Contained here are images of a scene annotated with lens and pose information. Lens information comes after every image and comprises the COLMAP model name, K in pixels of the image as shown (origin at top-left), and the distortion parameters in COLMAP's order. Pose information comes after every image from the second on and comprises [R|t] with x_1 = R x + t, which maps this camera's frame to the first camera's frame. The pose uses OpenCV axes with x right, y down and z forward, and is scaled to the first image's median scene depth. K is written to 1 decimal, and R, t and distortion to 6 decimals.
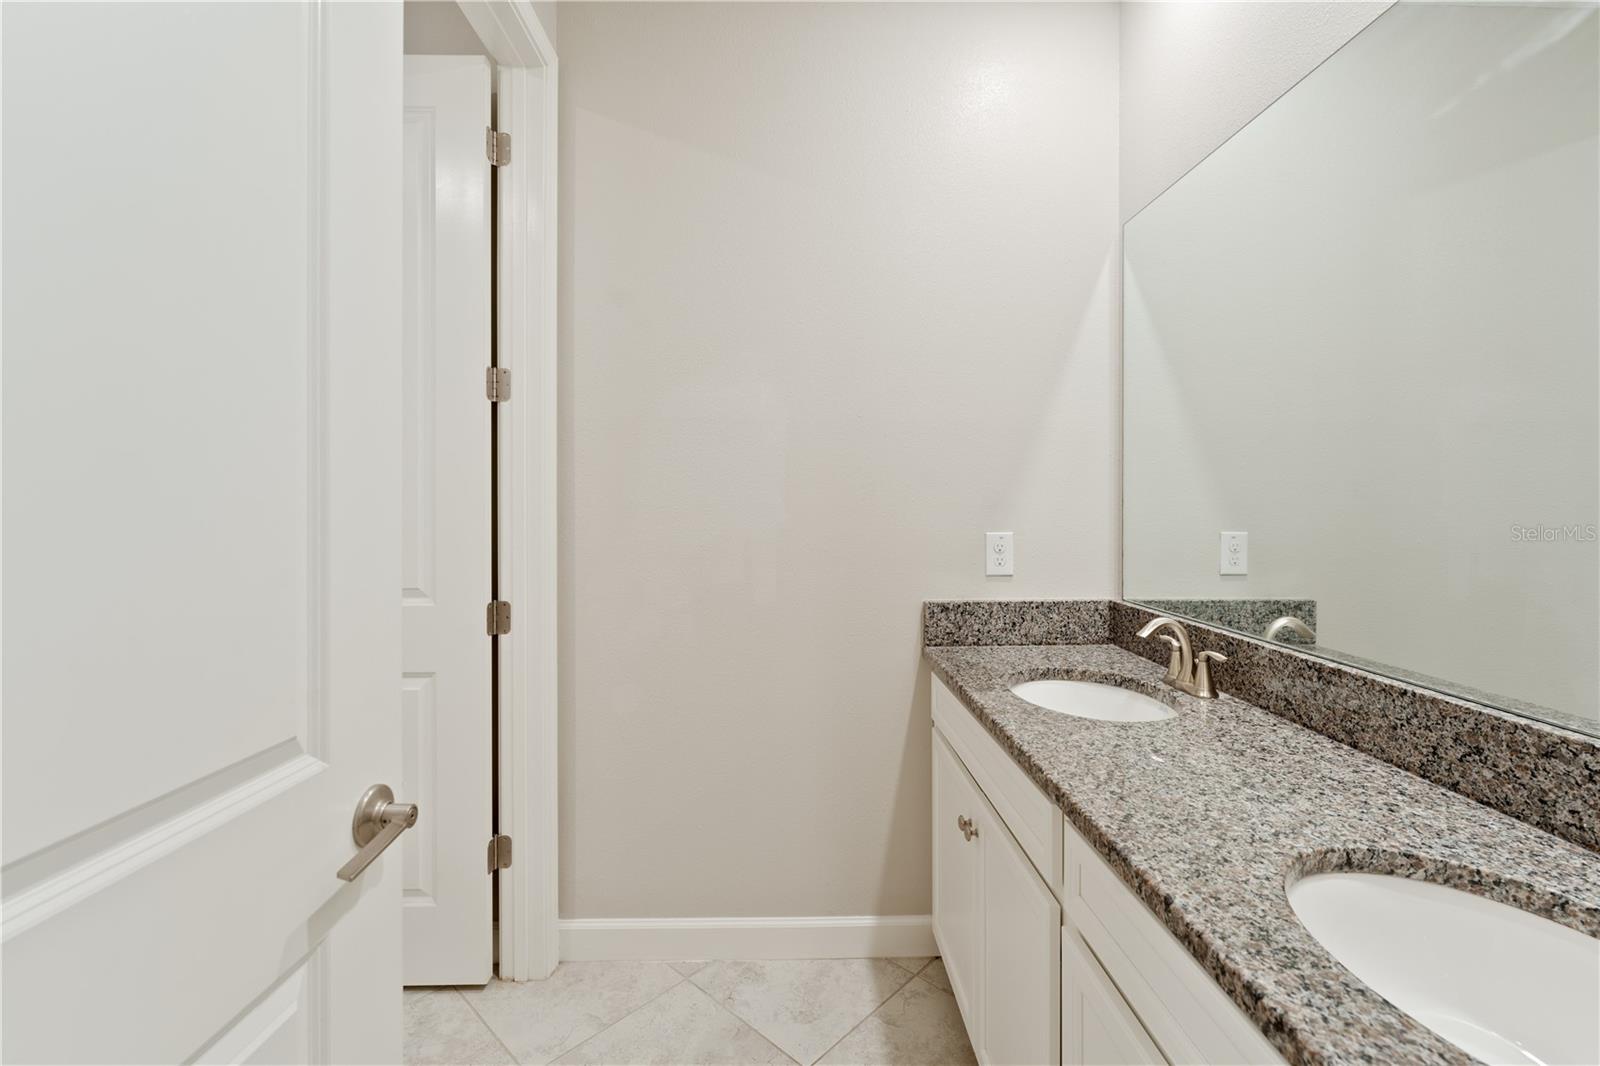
lens RADIAL K [[685.8, 0, 779.6], [0, 685.8, 515.3], [0, 0, 1]] dist [-0.002082, 0.000118]
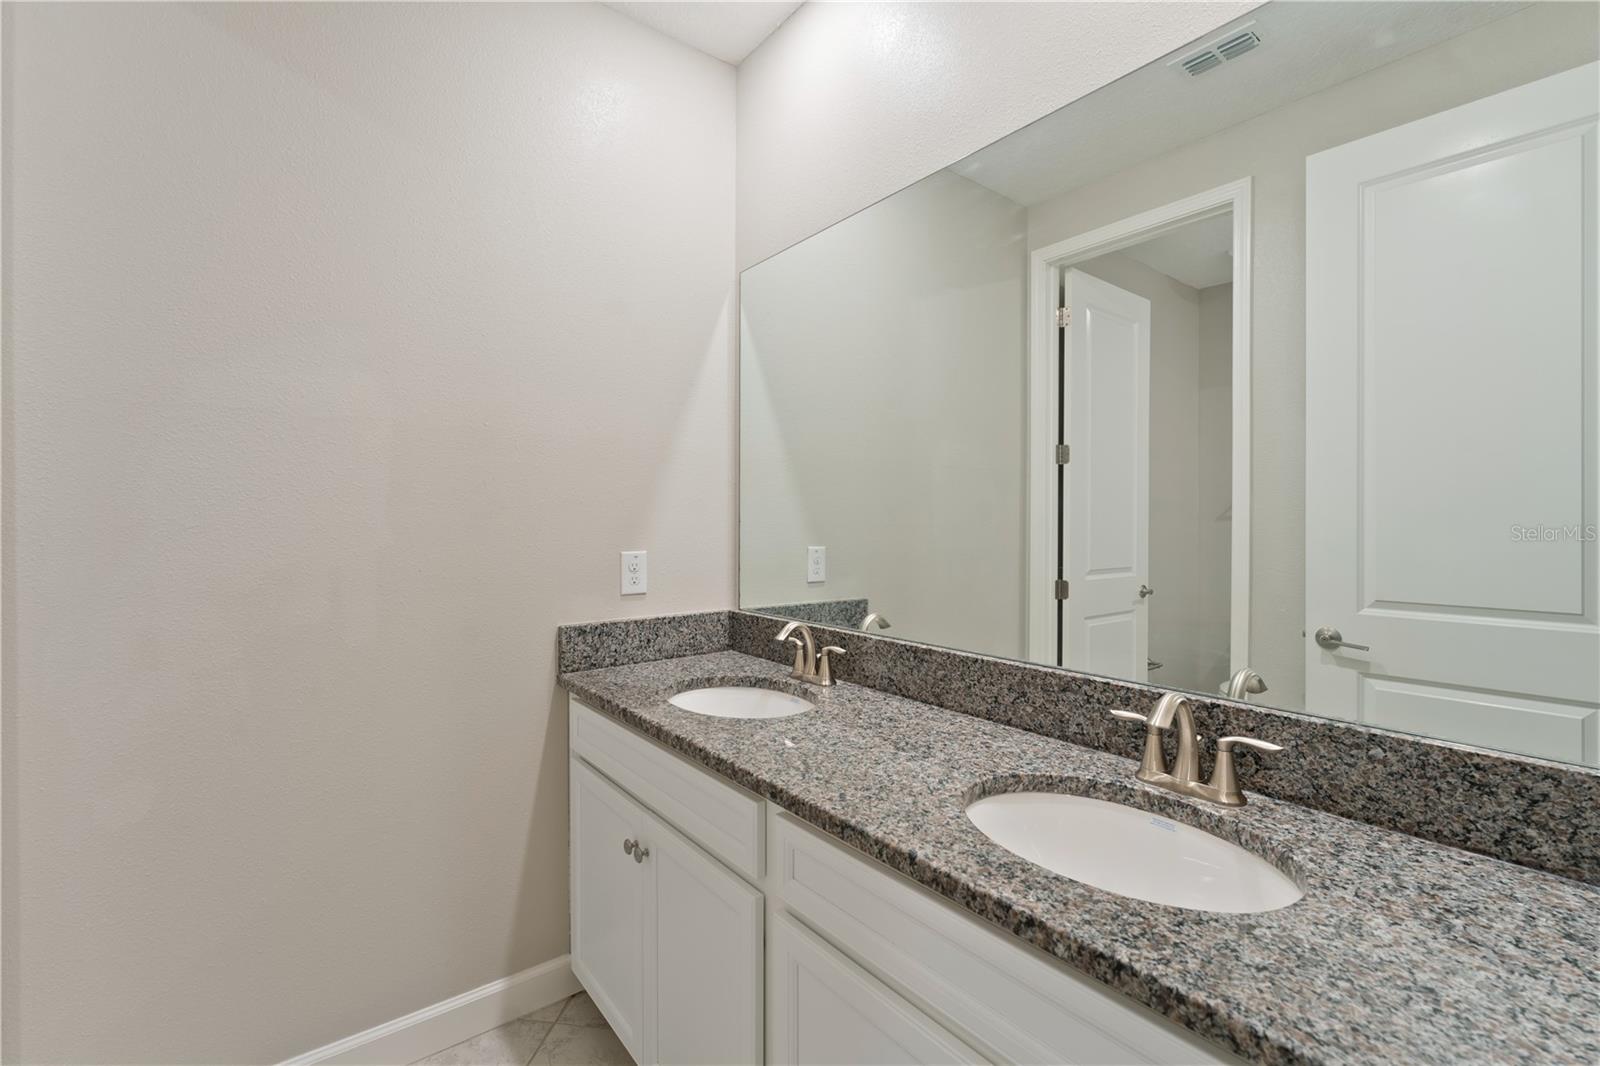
lens RADIAL K [[685.8, 0, 795.4], [0, 685.8, 537.2], [0, 0, 1]] dist [-0.002082, 0.000118]
pose [[0.807241, -0.010391, 0.590130, -0.175060], [0.008376, 0.999946, 0.006150, -0.000874], [-0.590162, -0.000022, 0.807285, 0.091909]]
